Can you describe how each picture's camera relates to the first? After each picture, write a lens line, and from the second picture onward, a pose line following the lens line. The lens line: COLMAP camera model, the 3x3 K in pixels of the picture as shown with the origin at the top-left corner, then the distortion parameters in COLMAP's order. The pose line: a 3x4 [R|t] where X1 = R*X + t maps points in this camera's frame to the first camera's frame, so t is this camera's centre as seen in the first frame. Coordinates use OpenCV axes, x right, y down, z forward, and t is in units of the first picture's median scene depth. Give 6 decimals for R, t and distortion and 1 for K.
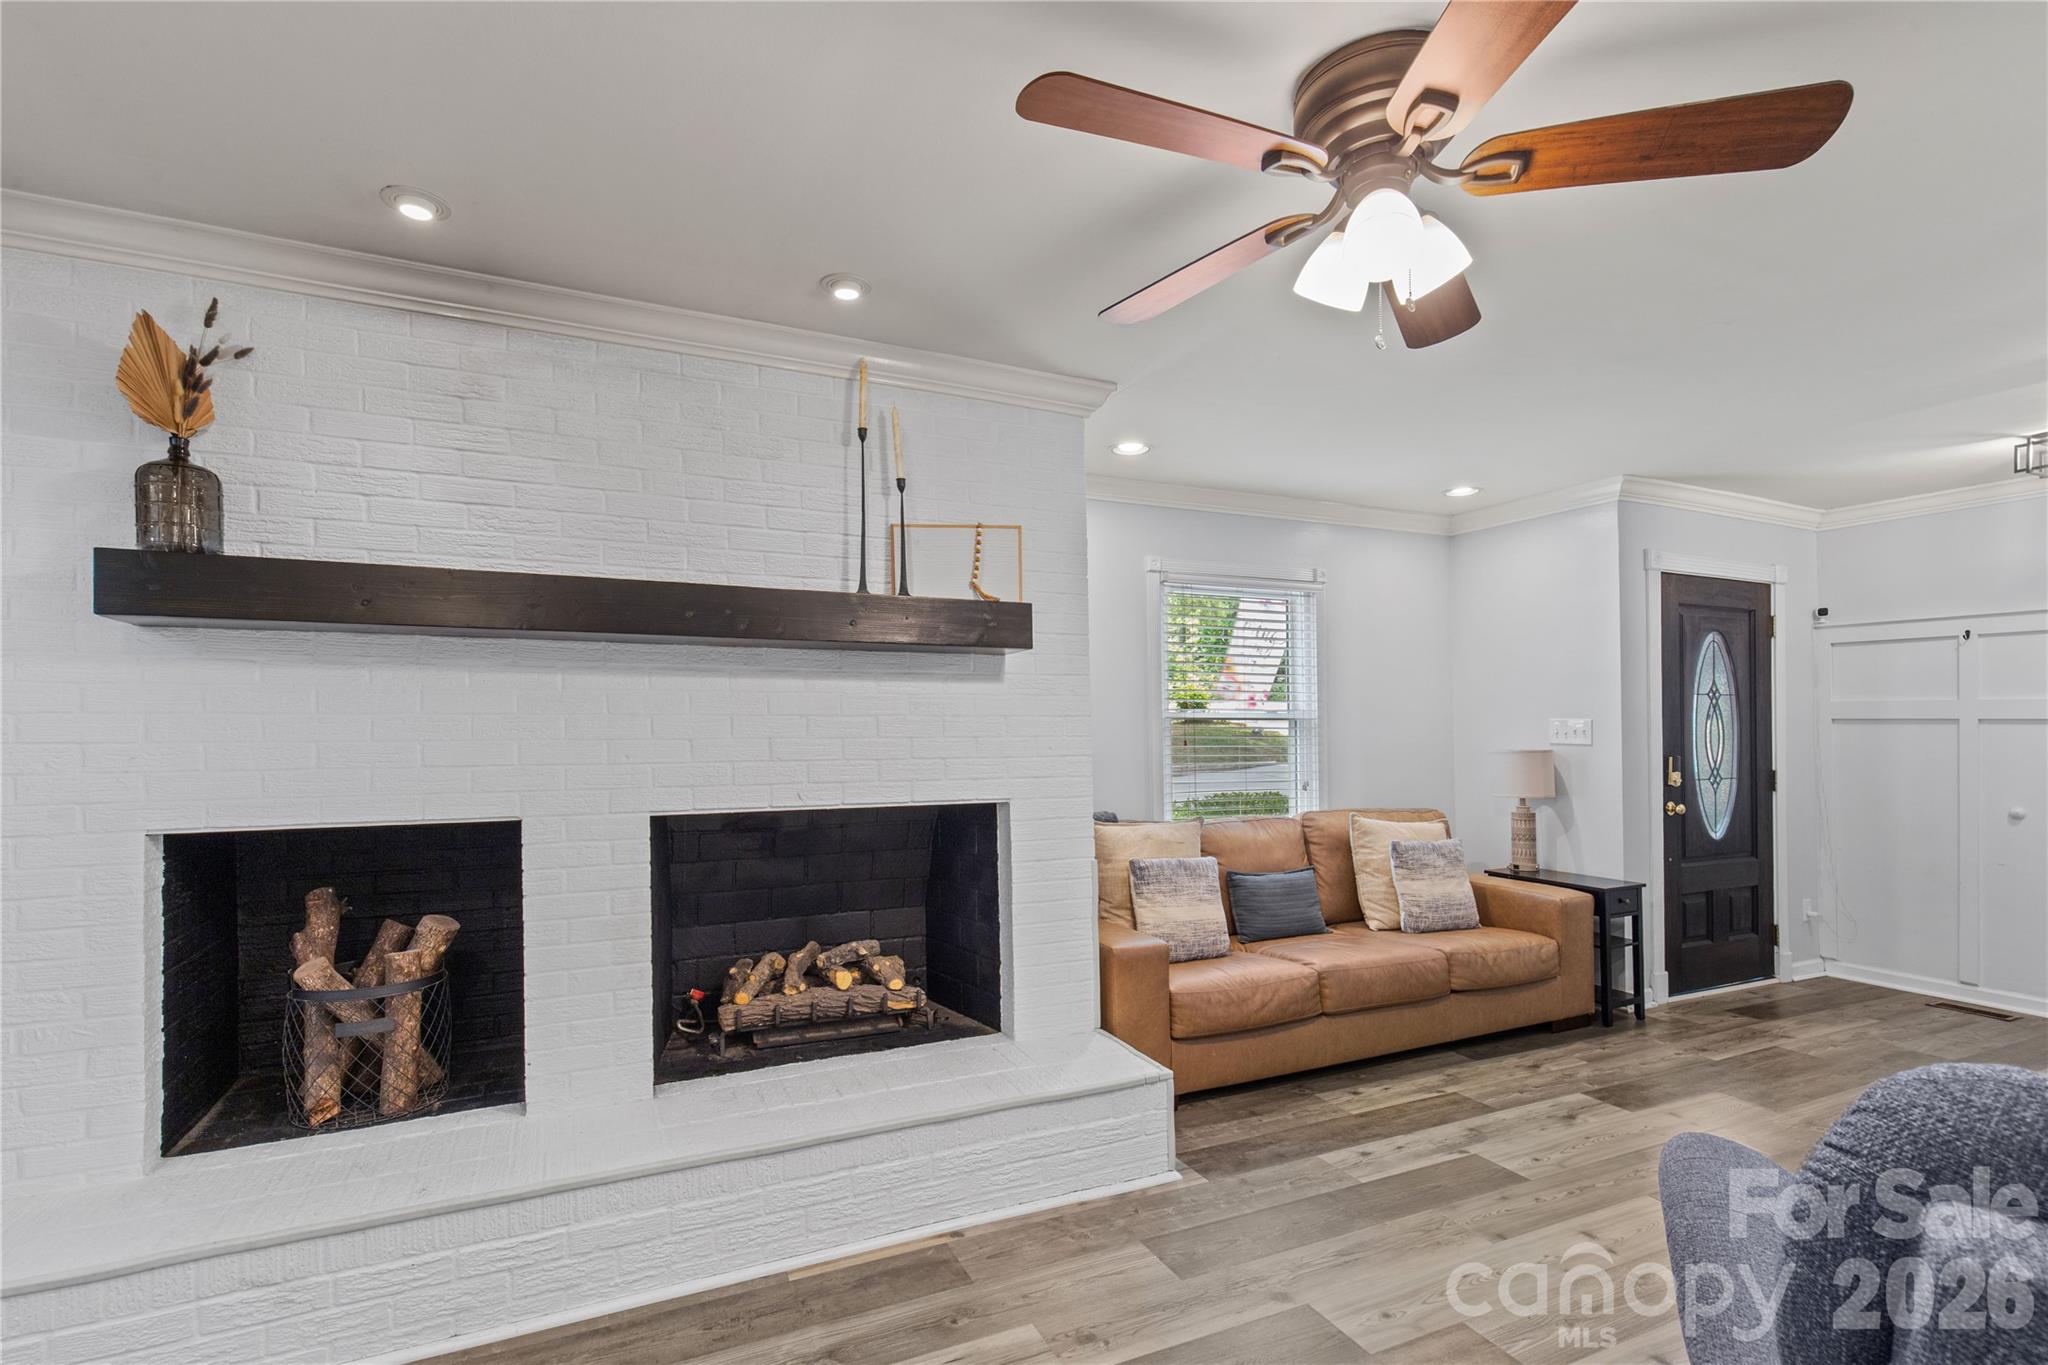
lens RADIAL K [[946.2, 0, 1027.9], [0, 946.2, 716.0], [0, 0, 1]] dist [0.003152, 0.000260]
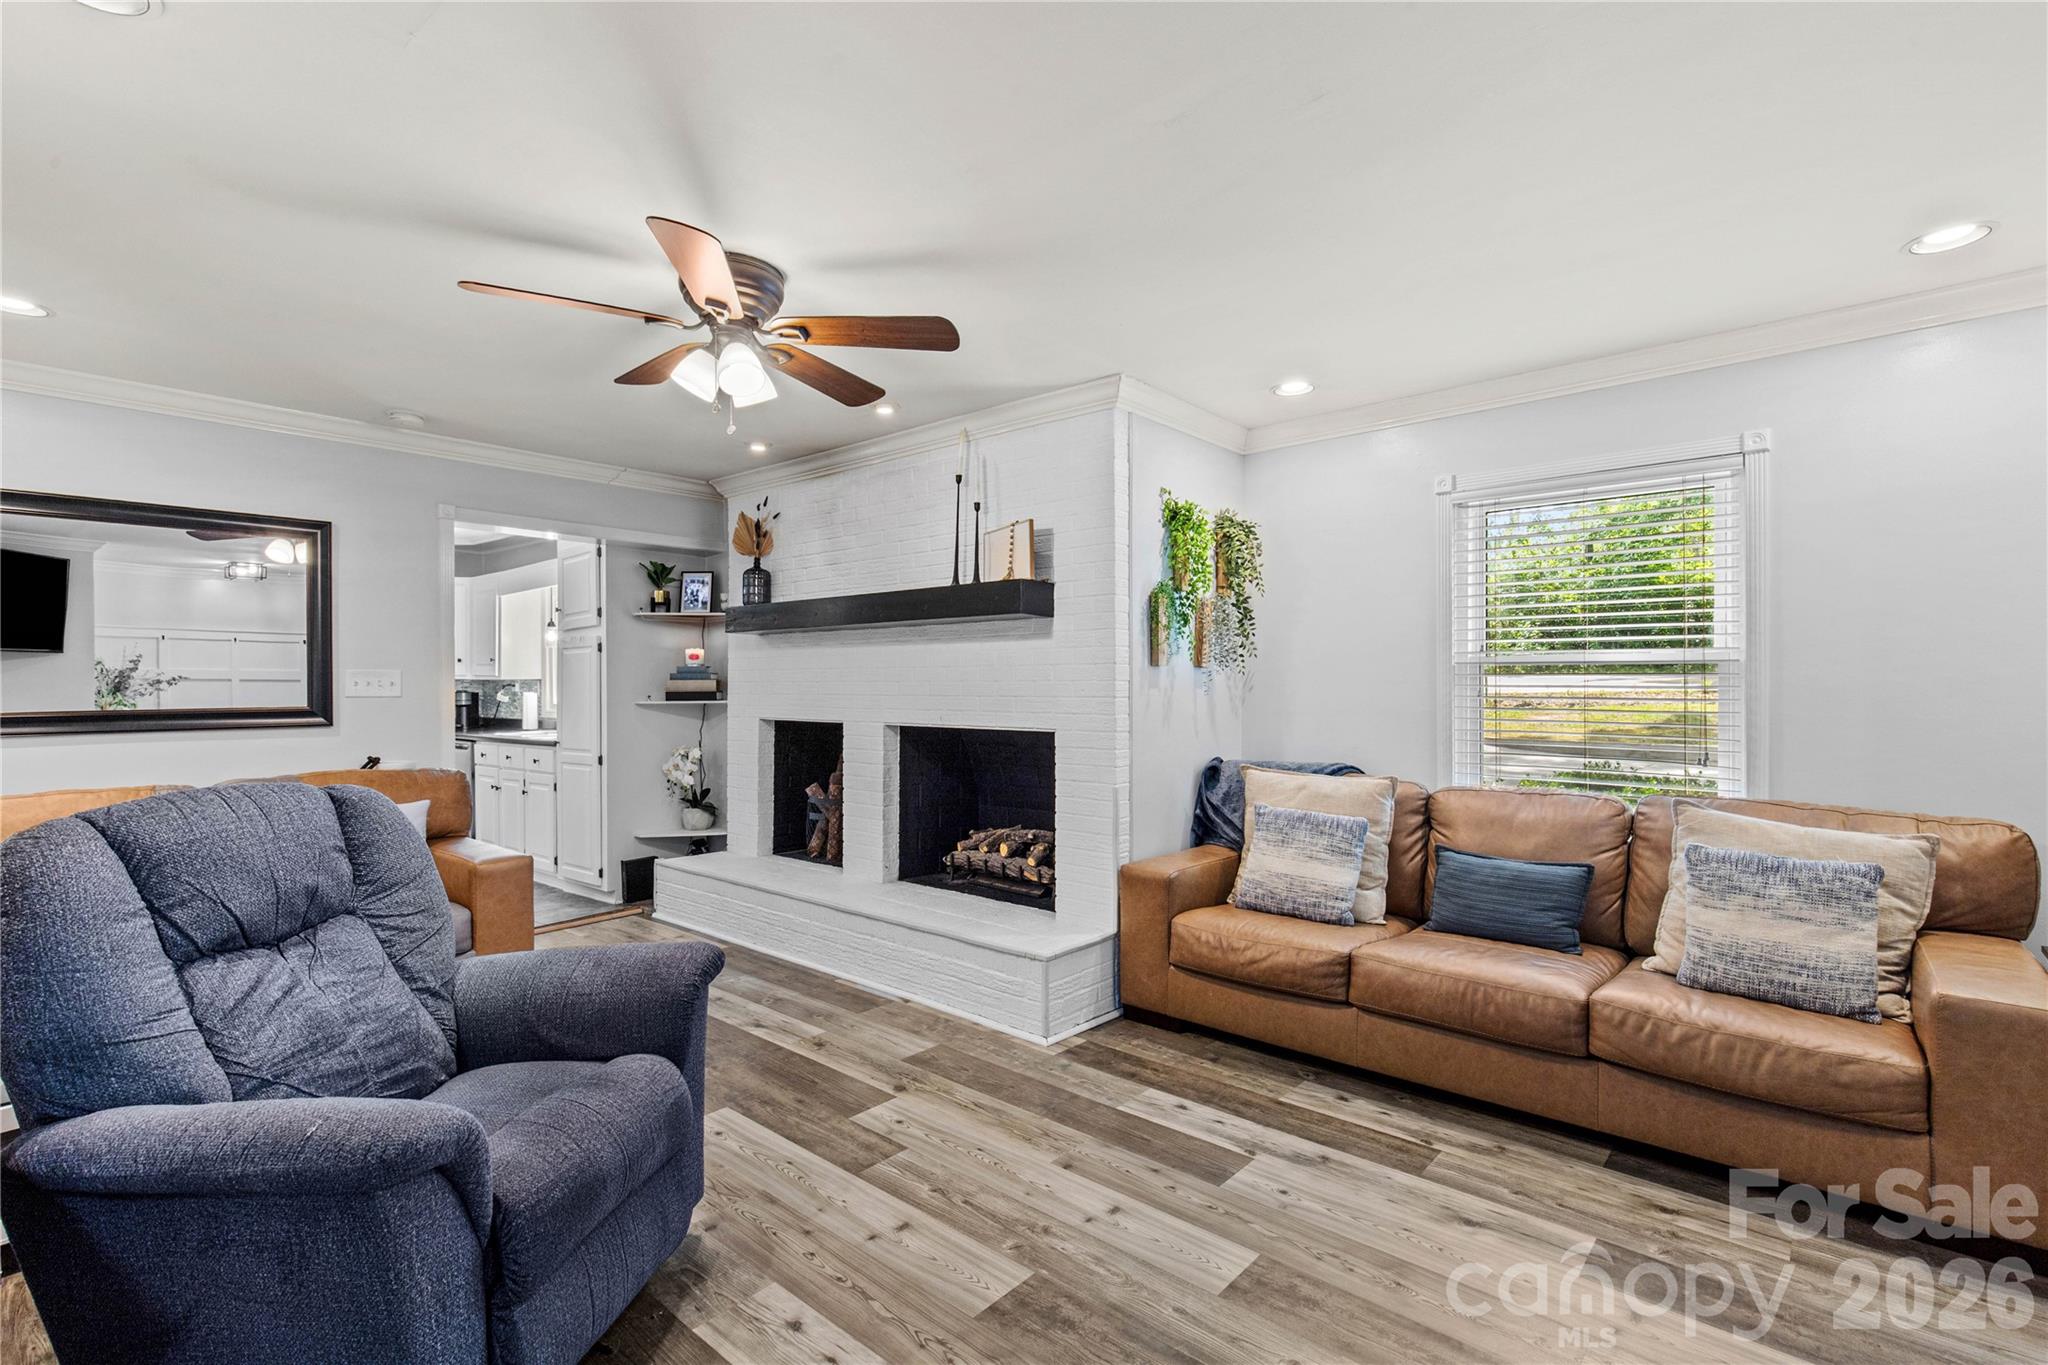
lens RADIAL K [[946.2, 0, 1019.8], [0, 946.2, 690.4], [0, 0, 1]] dist [0.003152, 0.000260]
pose [[0.405949, 0.003582, -0.913889, 1.129041], [0.007805, 0.999942, 0.007387, 0.024605], [0.913862, -0.010132, 0.405898, 0.438946]]
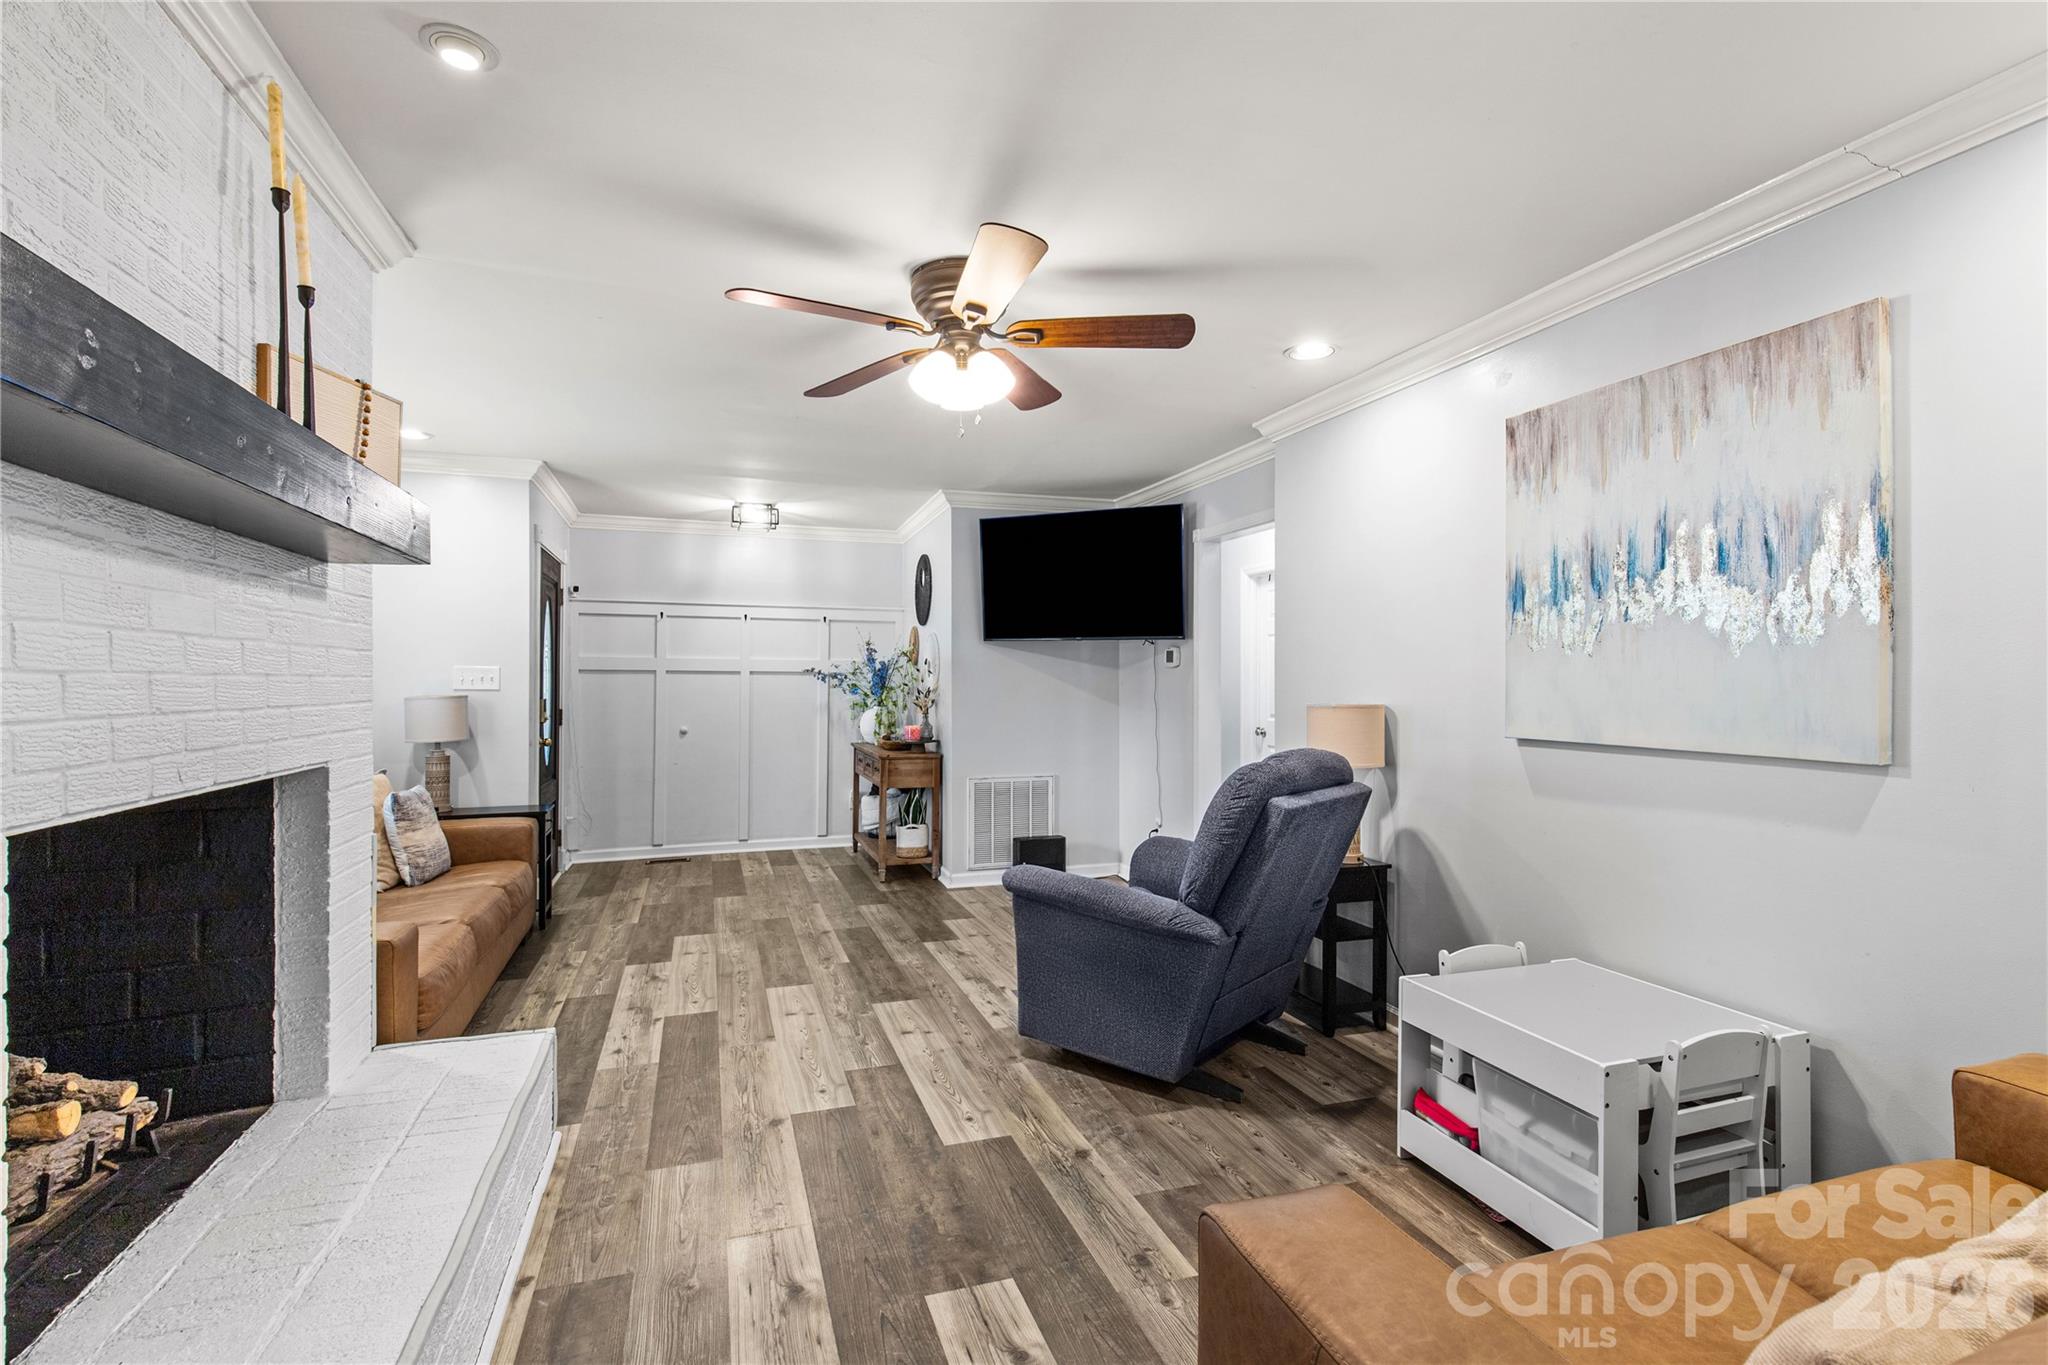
lens RADIAL K [[946.2, 0, 1023.8], [0, 946.2, 678.8], [0, 0, 1]] dist [0.003152, 0.000260]
pose [[0.107976, 0.003201, 0.994148, -0.675908], [-0.011645, 0.999930, -0.001955, 0.018398], [-0.994085, -0.011366, 0.108006, 0.391434]]
